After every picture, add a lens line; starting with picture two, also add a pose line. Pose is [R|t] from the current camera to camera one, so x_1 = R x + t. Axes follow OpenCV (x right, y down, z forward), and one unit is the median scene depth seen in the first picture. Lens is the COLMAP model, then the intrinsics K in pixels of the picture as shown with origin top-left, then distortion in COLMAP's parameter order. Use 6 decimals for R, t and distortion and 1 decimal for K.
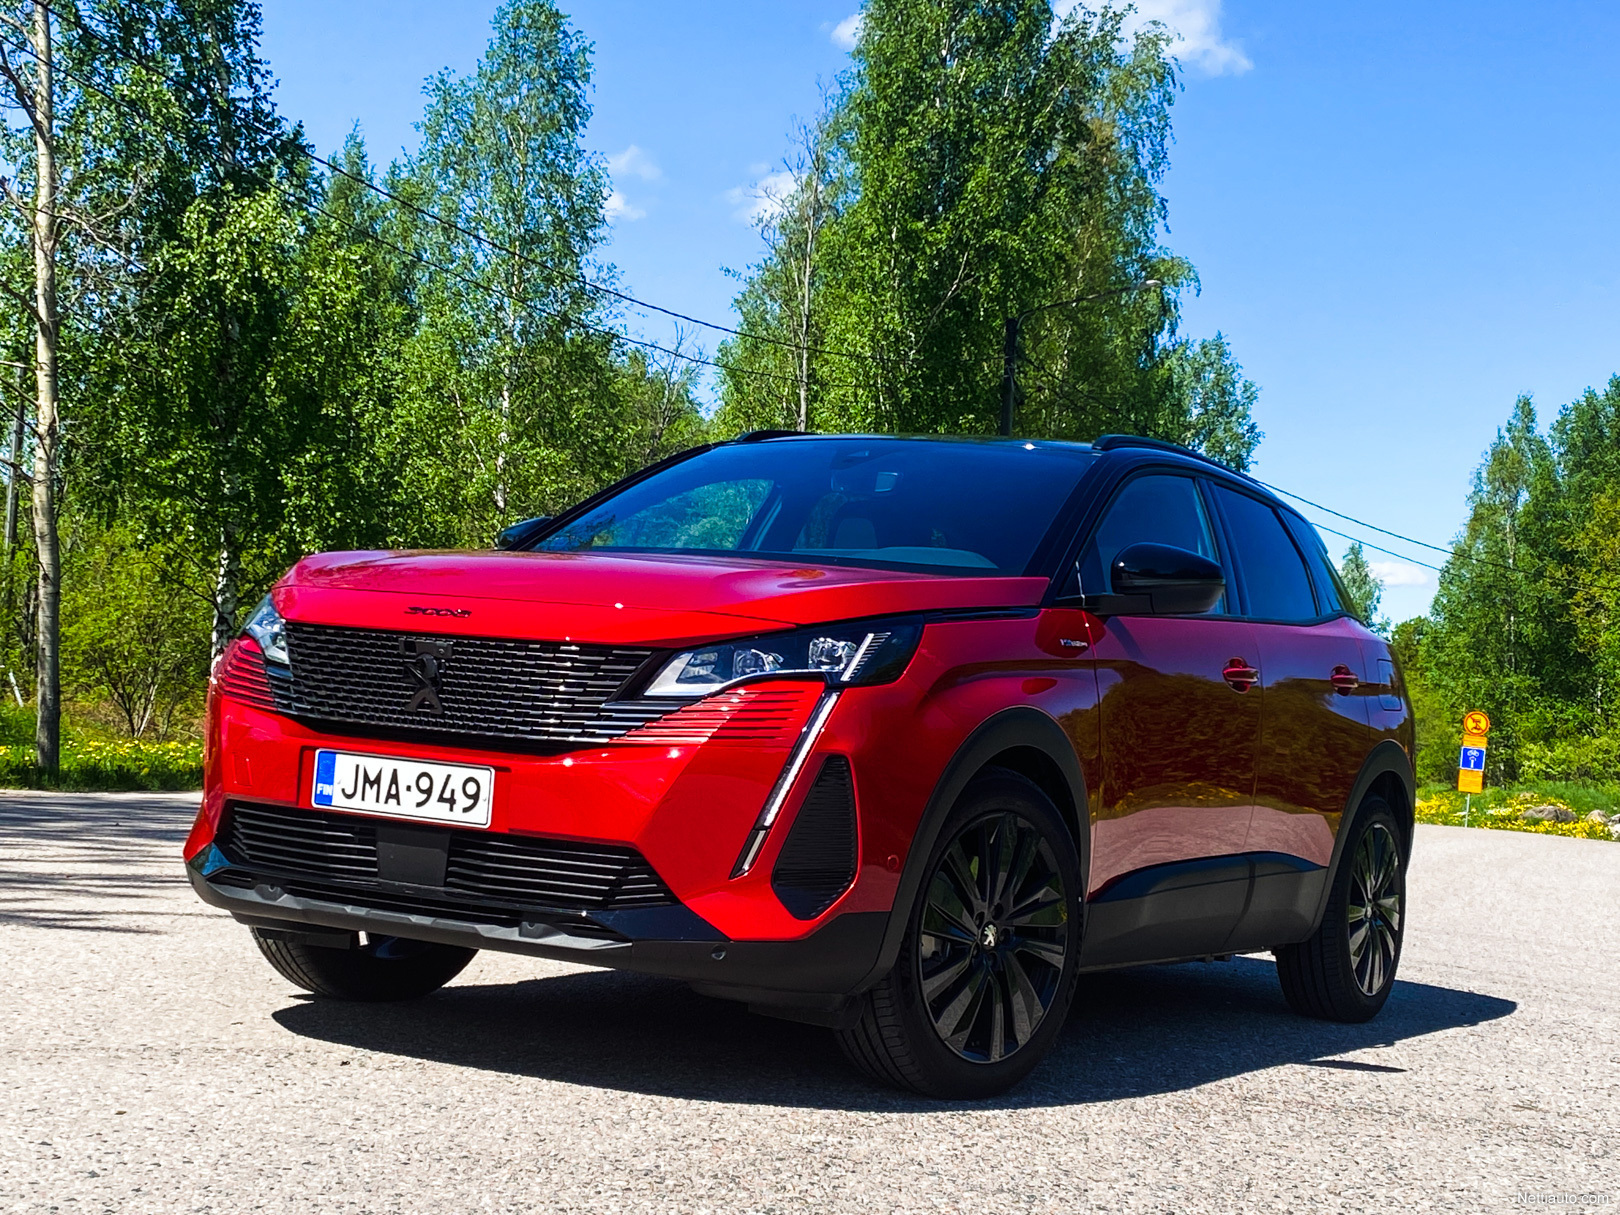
lens RADIAL K [[2424.5, 0, 810.0], [0, 2424.5, 607.5], [0, 0, 1]] dist [0.002129, -0.000224]
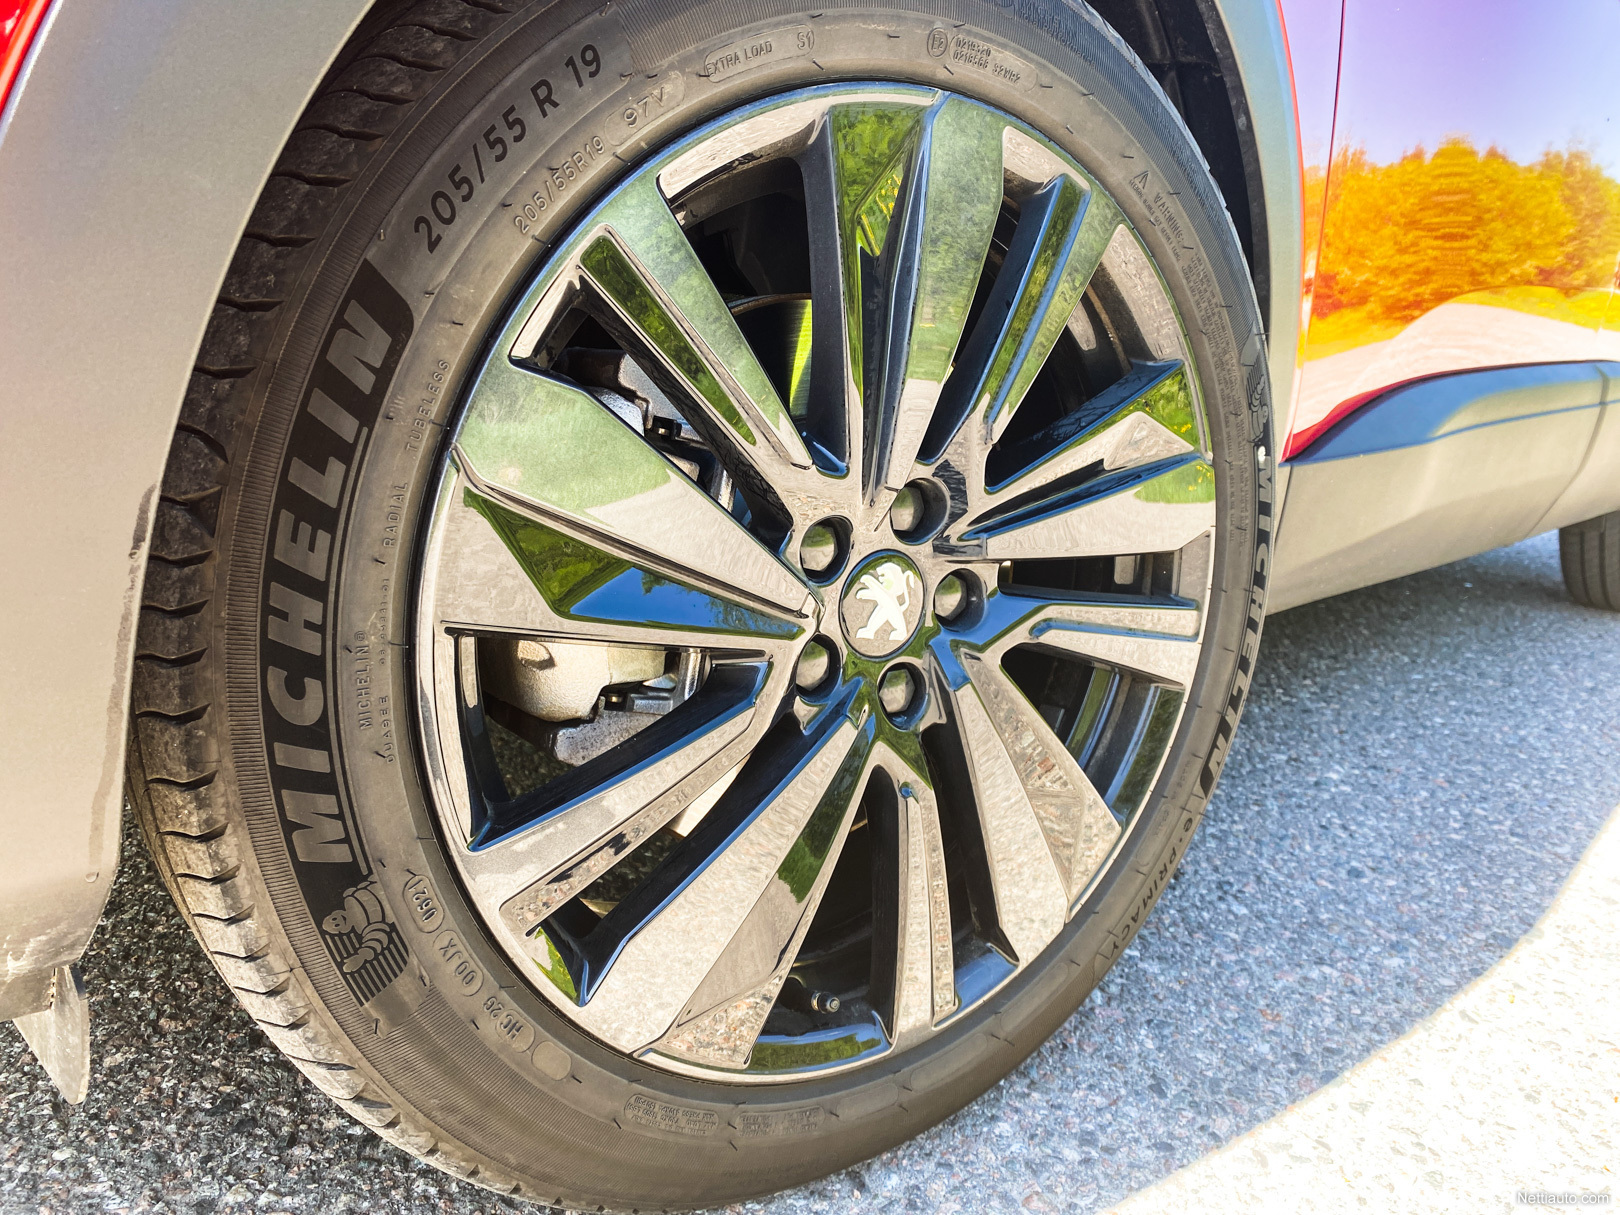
lens RADIAL K [[1212.5, 0, 810.0], [0, 1212.5, 607.5], [0, 0, 1]] dist [0.057025, -0.135507]
pose [[0.970459, -0.003465, -0.241241, 0.095329], [0.059692, 0.972259, 0.226162, 0.103791], [0.233765, -0.233881, 0.943745, 0.856912]]
